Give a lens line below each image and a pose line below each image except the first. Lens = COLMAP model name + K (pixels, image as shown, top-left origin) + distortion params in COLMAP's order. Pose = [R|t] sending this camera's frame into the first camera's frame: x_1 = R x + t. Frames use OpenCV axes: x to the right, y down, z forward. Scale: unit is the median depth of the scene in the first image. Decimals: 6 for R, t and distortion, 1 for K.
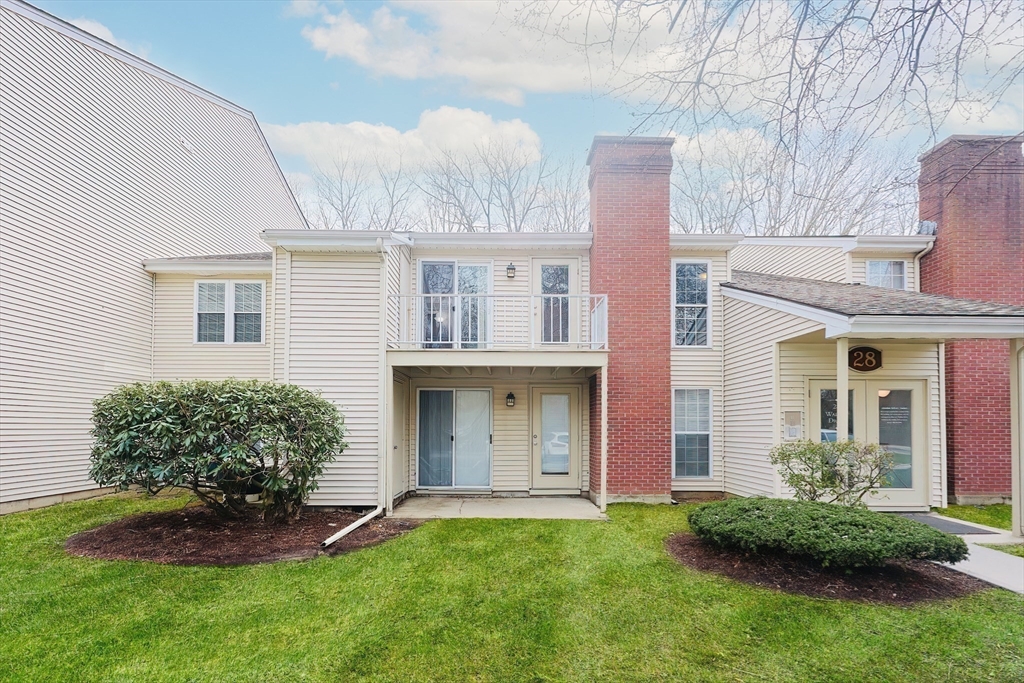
lens RADIAL K [[502.1, 0, 511.5], [0, 502.1, 421.3], [0, 0, 1]] dist [-0.007745, -0.000894]
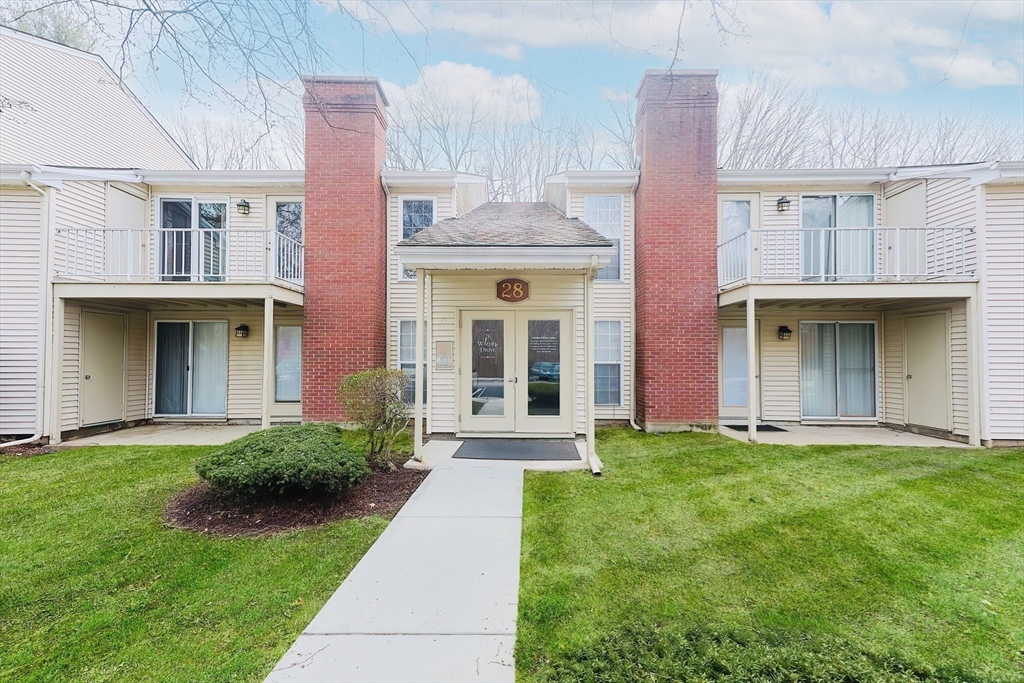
lens RADIAL K [[462.4, 0, 514.3], [0, 462.4, 348.3], [0, 0, 1]] dist [0.032044, -0.000098]
pose [[0.999911, -0.001412, -0.013249, 0.597399], [0.001268, 0.999940, -0.010855, 0.004986], [0.013263, 0.010837, 0.999853, 0.038467]]
